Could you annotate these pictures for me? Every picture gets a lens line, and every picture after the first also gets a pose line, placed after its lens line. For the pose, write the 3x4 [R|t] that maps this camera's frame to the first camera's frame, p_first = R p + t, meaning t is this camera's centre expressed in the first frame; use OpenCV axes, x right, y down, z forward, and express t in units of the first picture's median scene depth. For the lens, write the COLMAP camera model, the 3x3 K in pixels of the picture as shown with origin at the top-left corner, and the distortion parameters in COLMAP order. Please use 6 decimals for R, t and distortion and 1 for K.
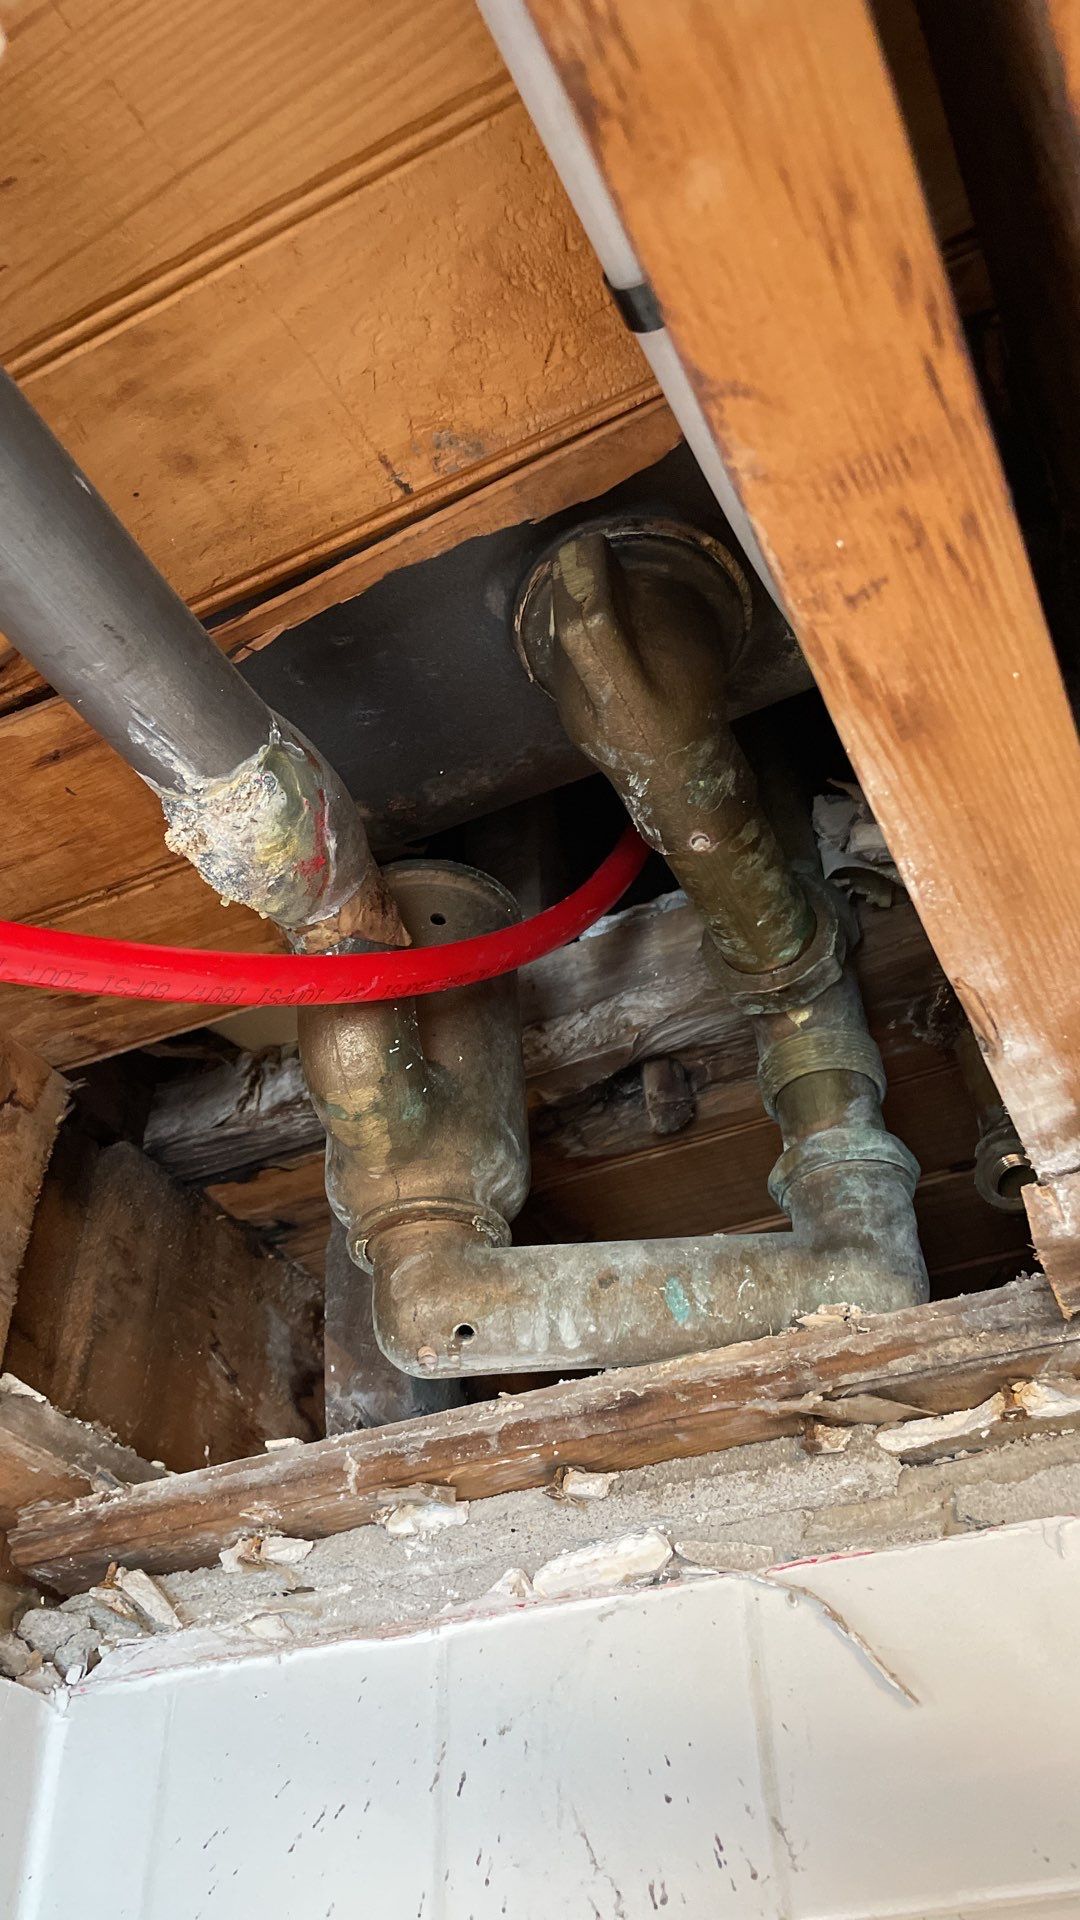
lens RADIAL K [[1460.3, 0, 549.9], [0, 1460.3, 947.8], [0, 0, 1]] dist [0.063270, -0.087771]
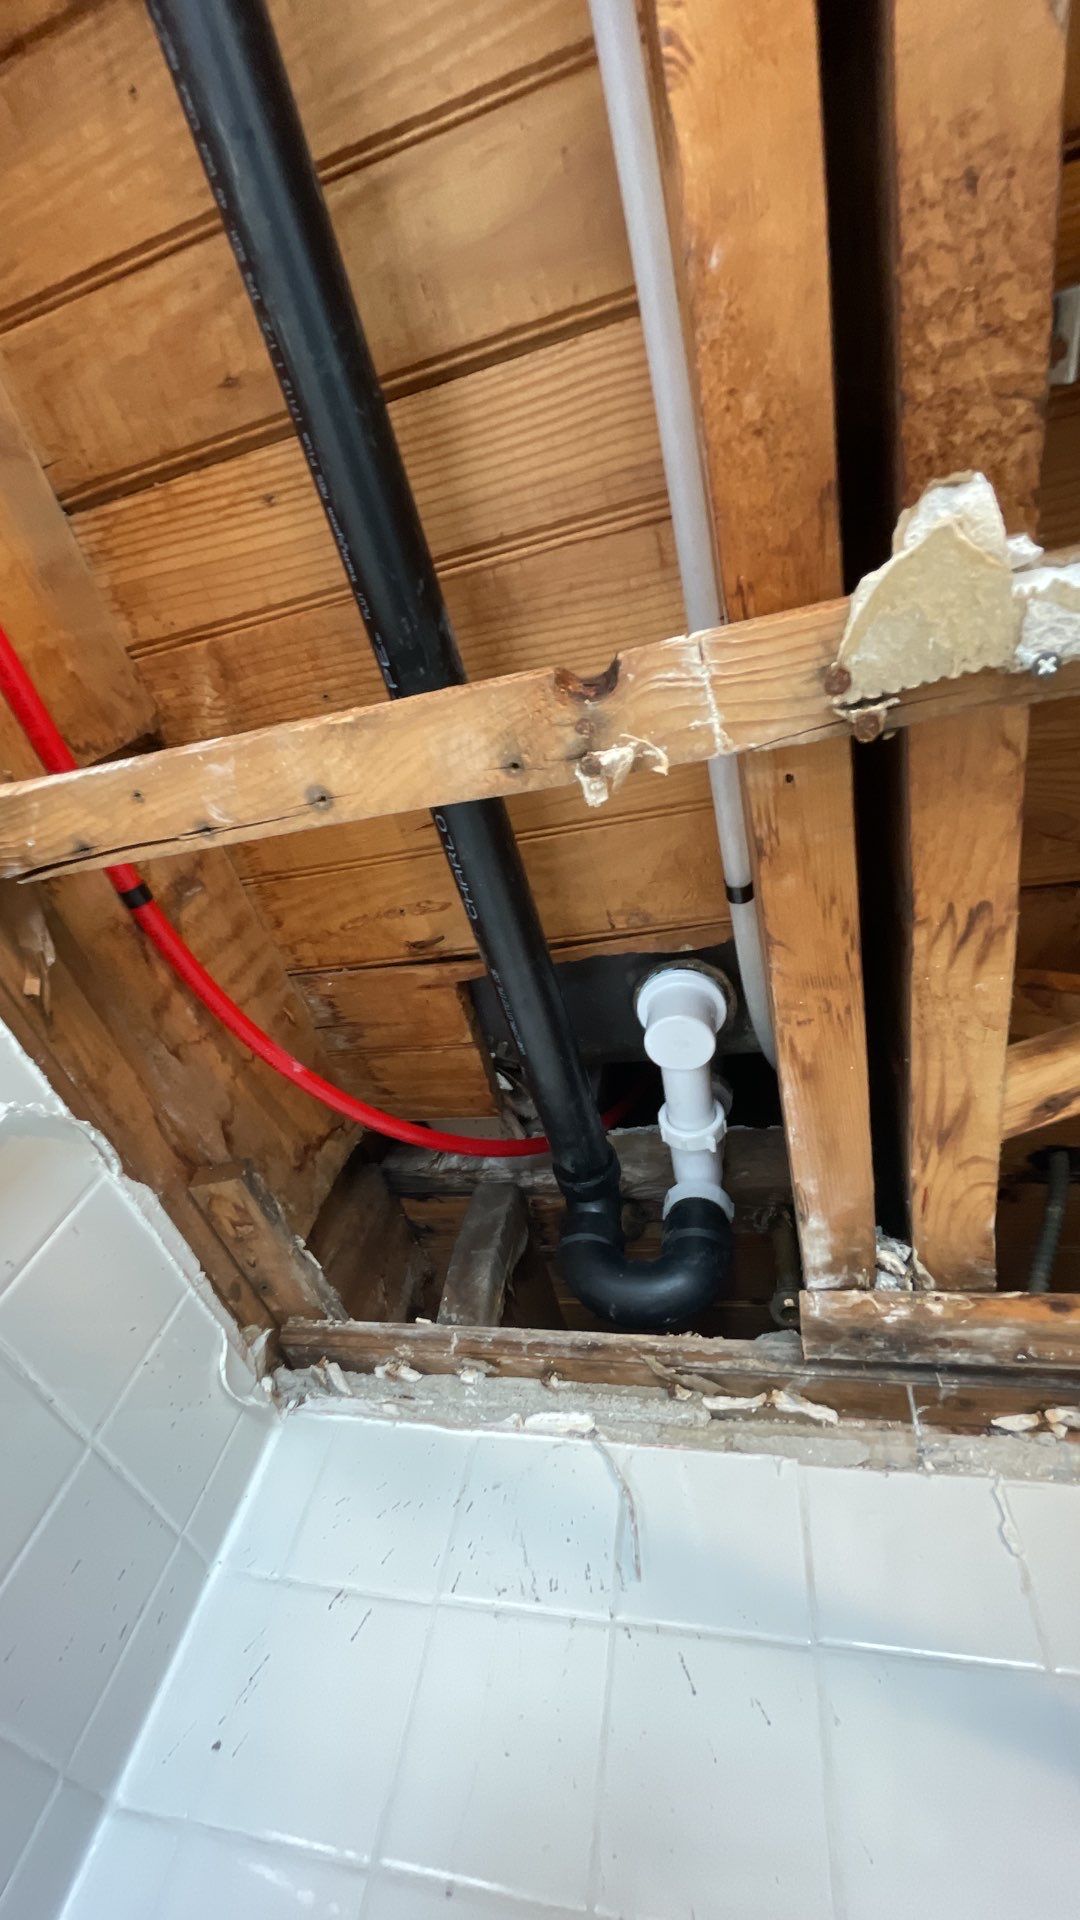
lens RADIAL K [[783.9, 0, 536.6], [0, 783.9, 957.5], [0, 0, 1]] dist [-0.008113, 0.000144]
pose [[0.956543, 0.283437, -0.068476, -0.107708], [-0.291586, 0.928314, -0.230673, 0.069916], [-0.001814, 0.240616, 0.970619, -0.240953]]
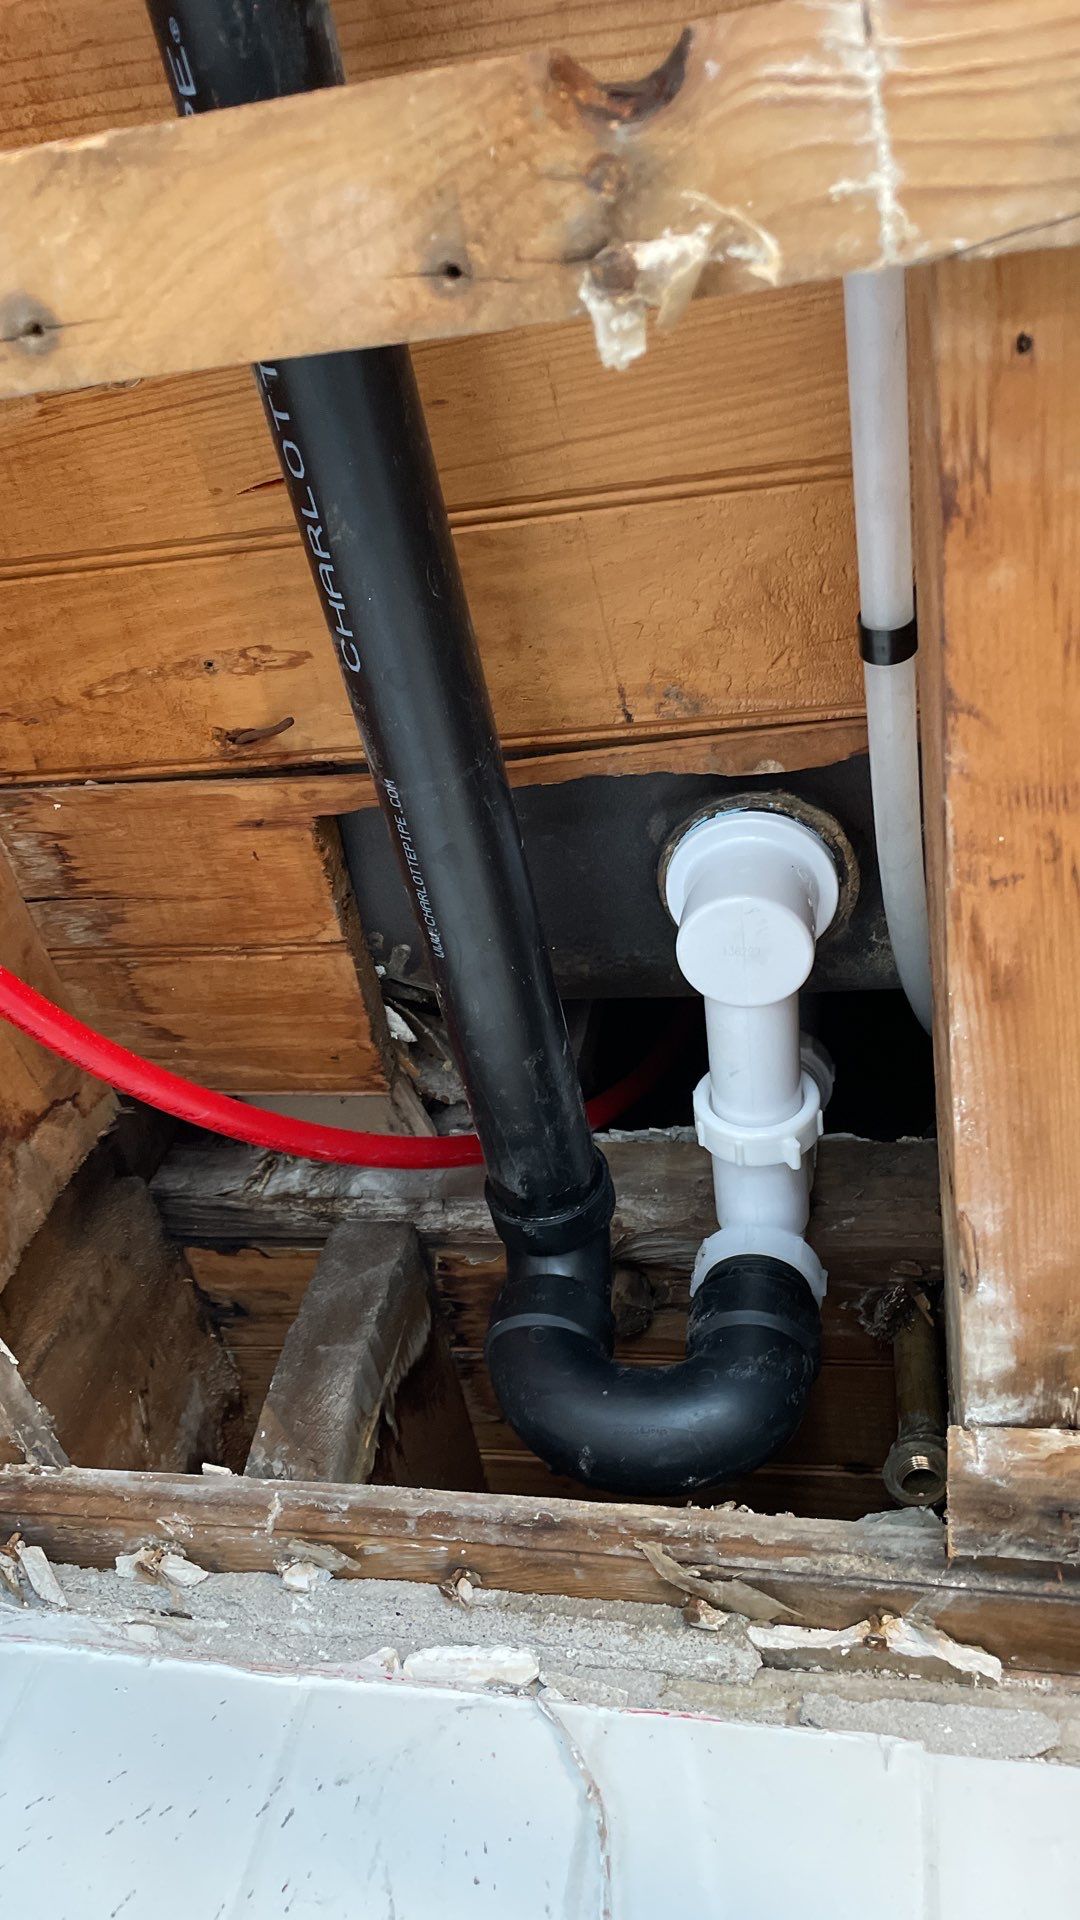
lens RADIAL K [[1460.3, 0, 547.7], [0, 1460.3, 955.5], [0, 0, 1]] dist [0.063270, -0.087771]
pose [[0.941266, 0.337665, 0.000770, -0.089487], [-0.331527, 0.924584, -0.187705, 0.120534], [-0.064093, 0.176425, 0.982225, -0.163885]]
